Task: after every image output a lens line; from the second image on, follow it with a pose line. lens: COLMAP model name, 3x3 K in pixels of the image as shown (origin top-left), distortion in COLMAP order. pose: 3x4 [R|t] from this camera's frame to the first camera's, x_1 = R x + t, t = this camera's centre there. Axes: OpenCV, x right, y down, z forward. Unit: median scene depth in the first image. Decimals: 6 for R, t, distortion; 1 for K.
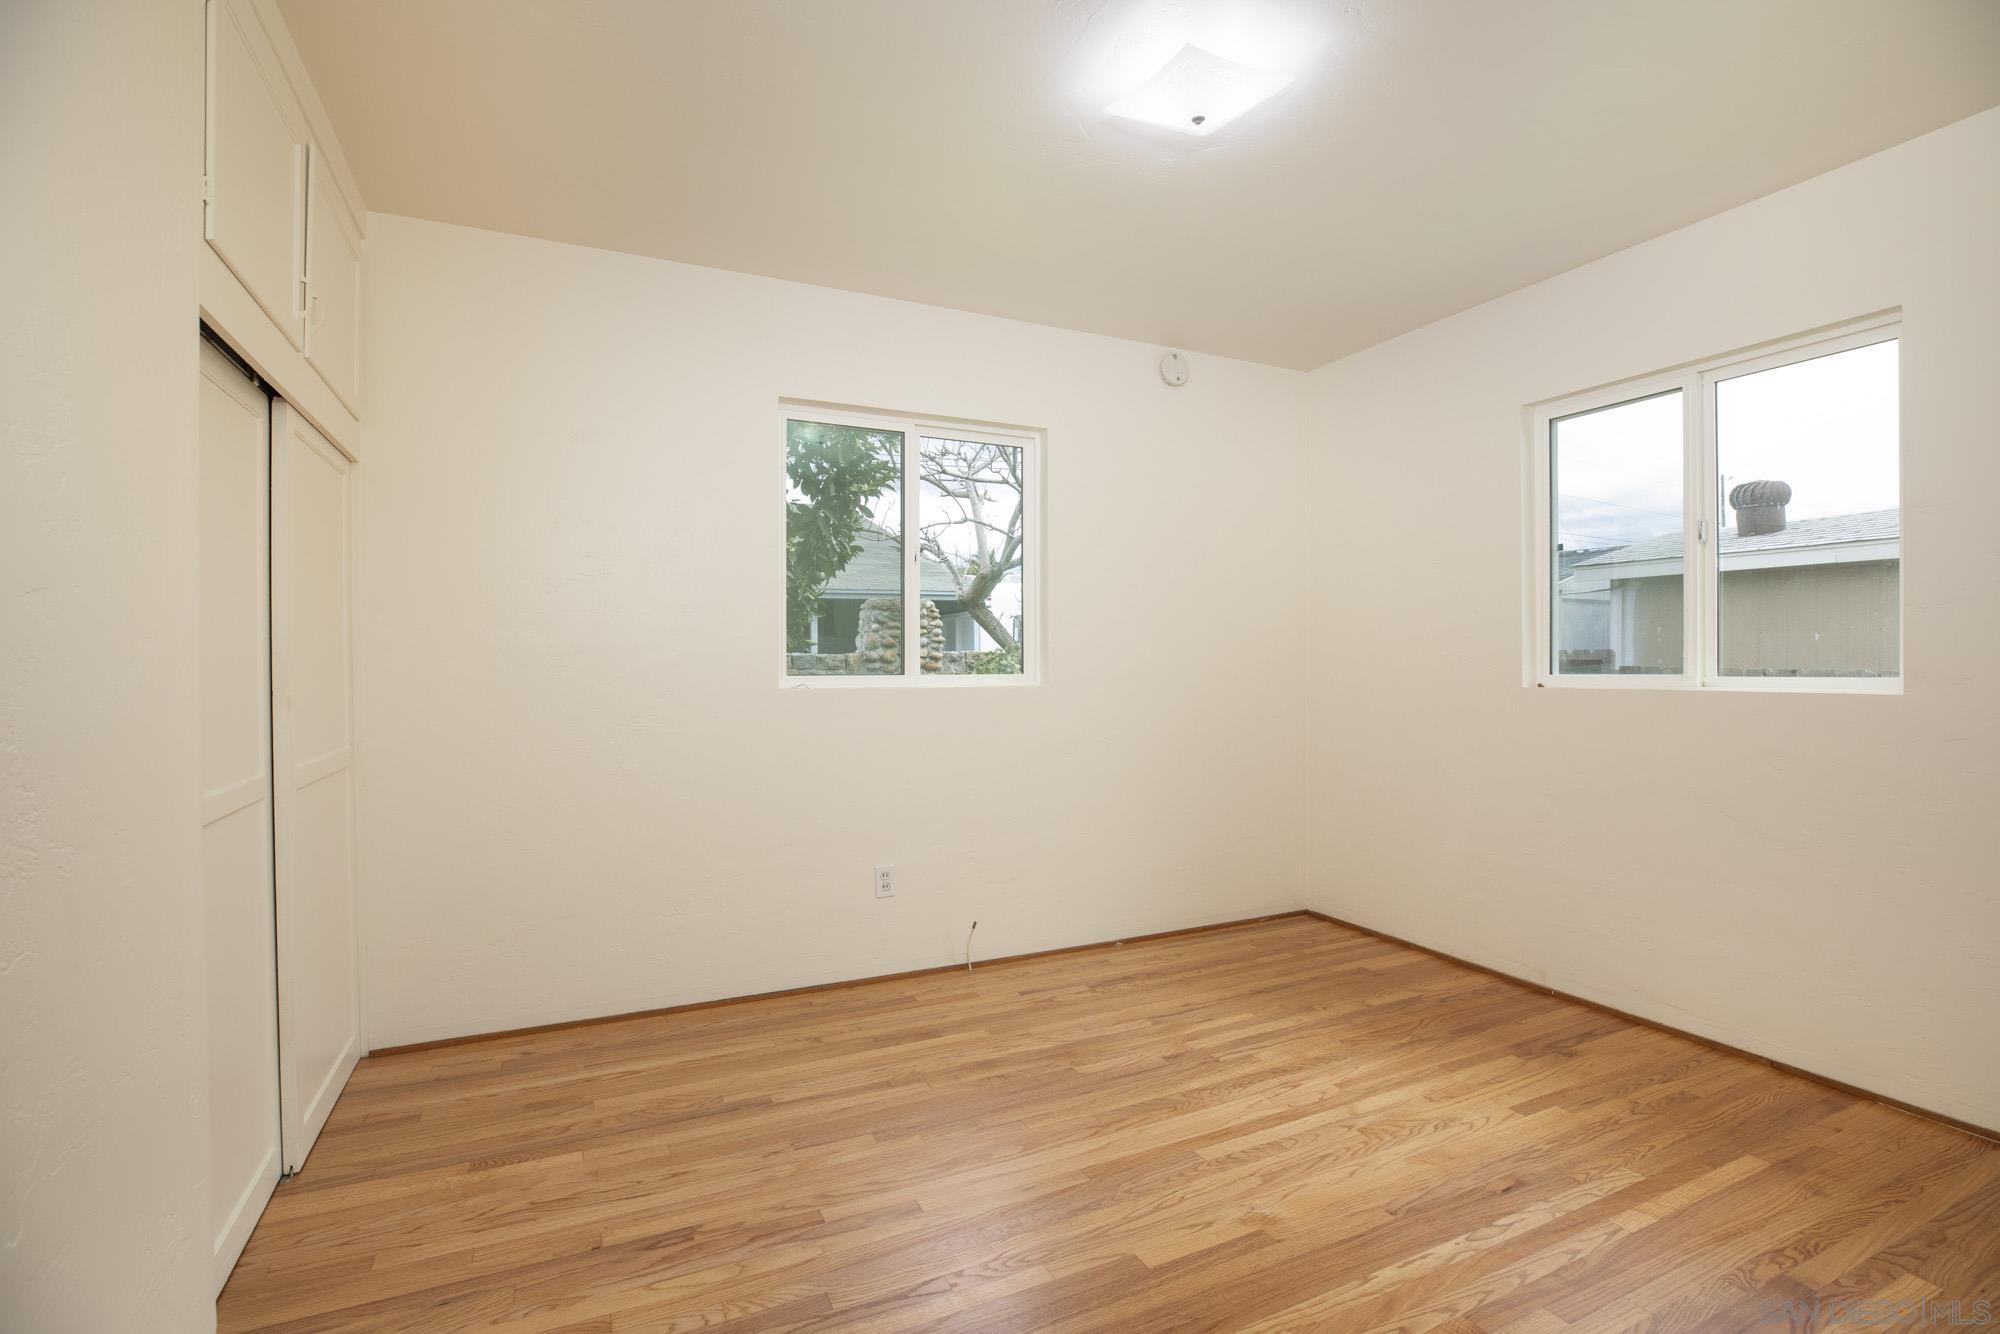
lens RADIAL K [[925.7, 0, 1001.9], [0, 925.7, 674.5], [0, 0, 1]] dist [-0.038360, 0.009013]
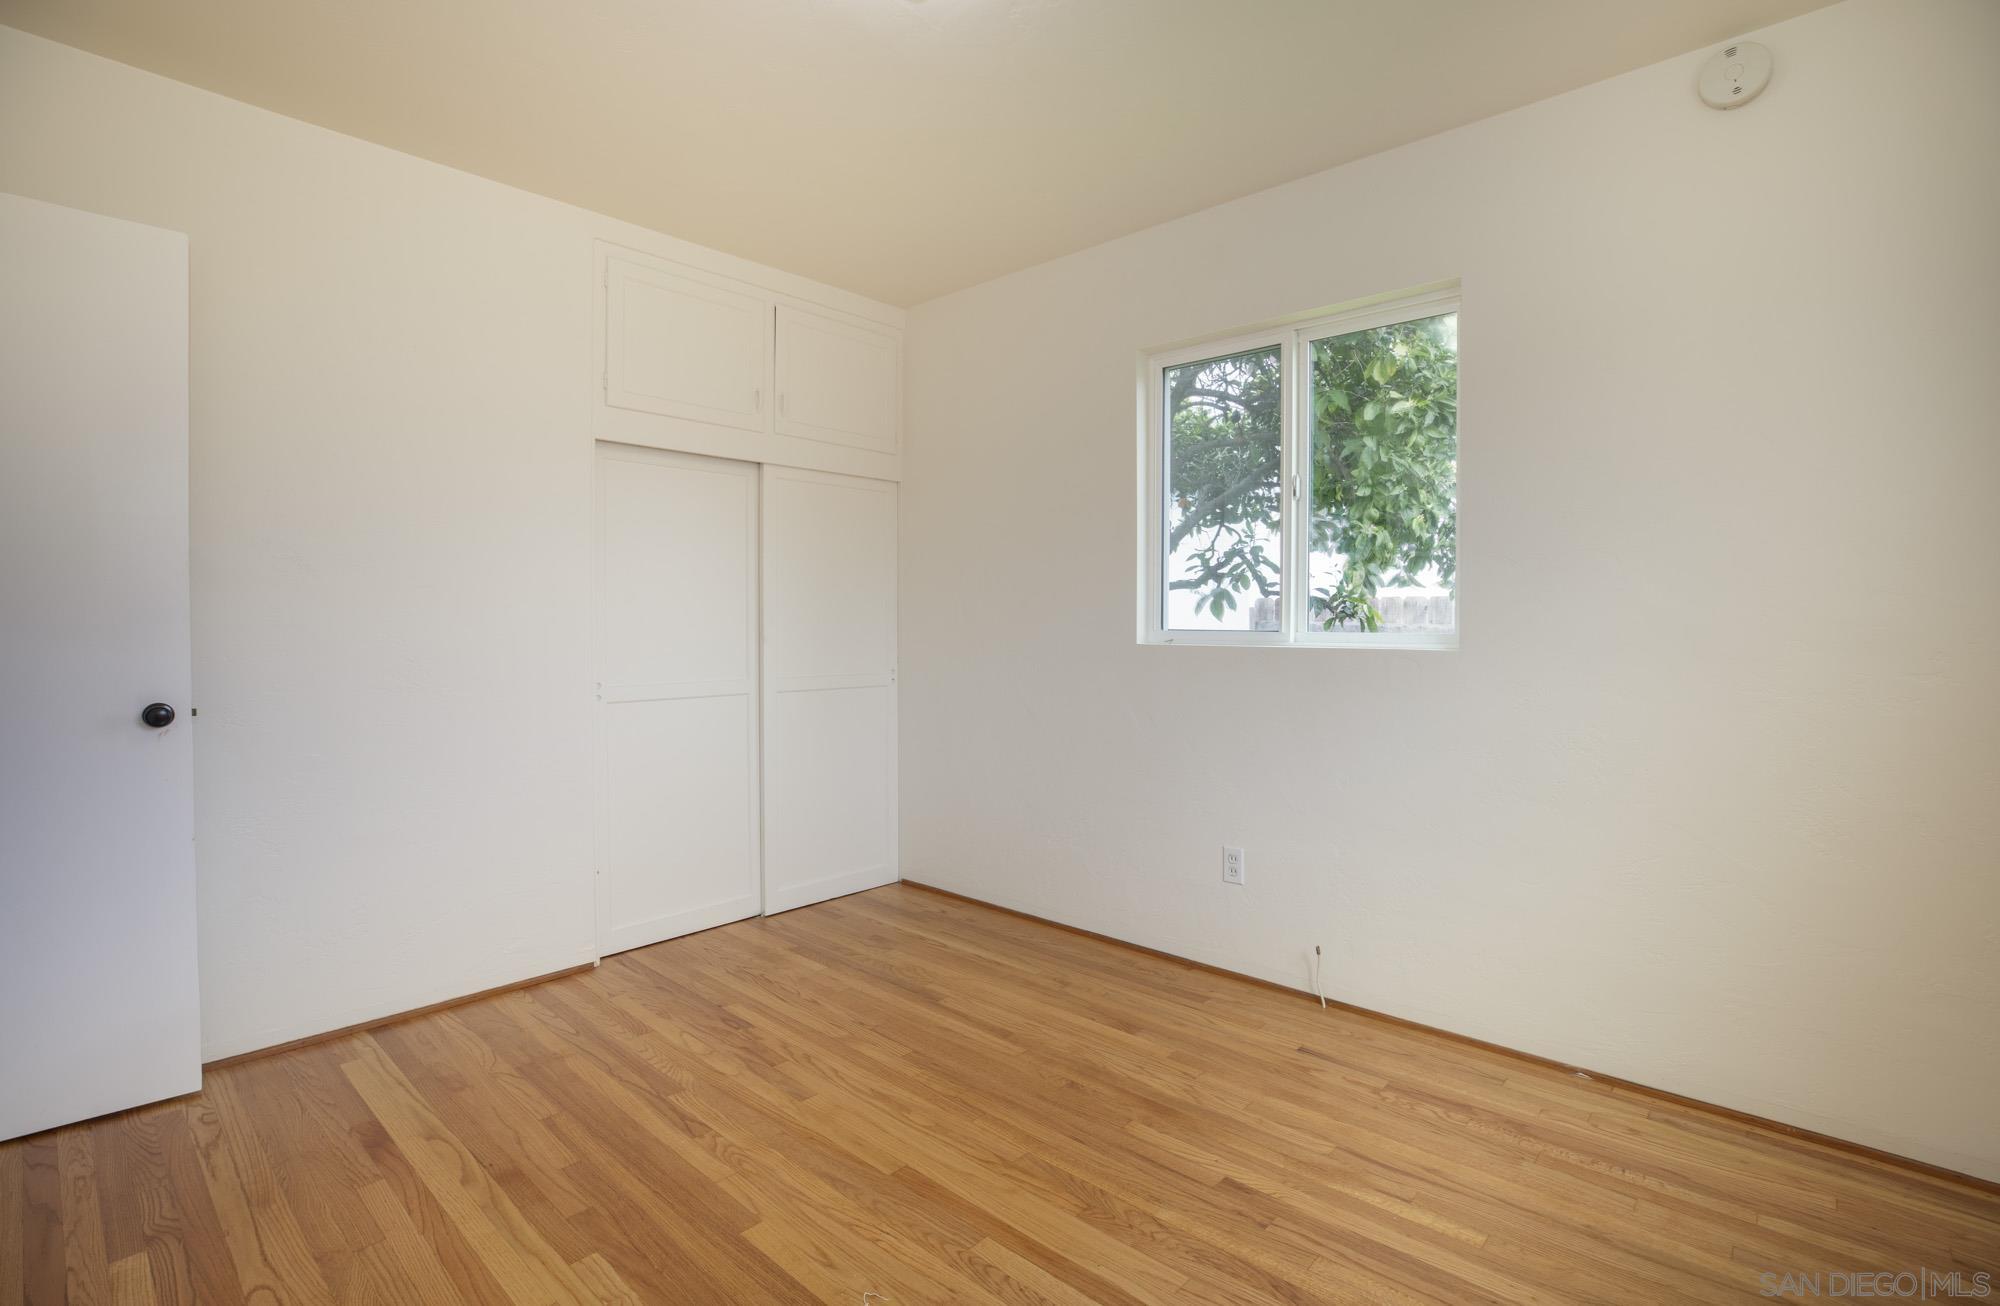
lens RADIAL K [[932.7, 0, 1002.9], [0, 932.7, 627.7], [0, 0, 1]] dist [-0.028595, 0.003336]
pose [[0.367866, 0.008523, -0.929840, 0.752795], [-0.013348, 0.999903, 0.003885, -0.002920], [0.929783, 0.010982, 0.367944, 0.571517]]
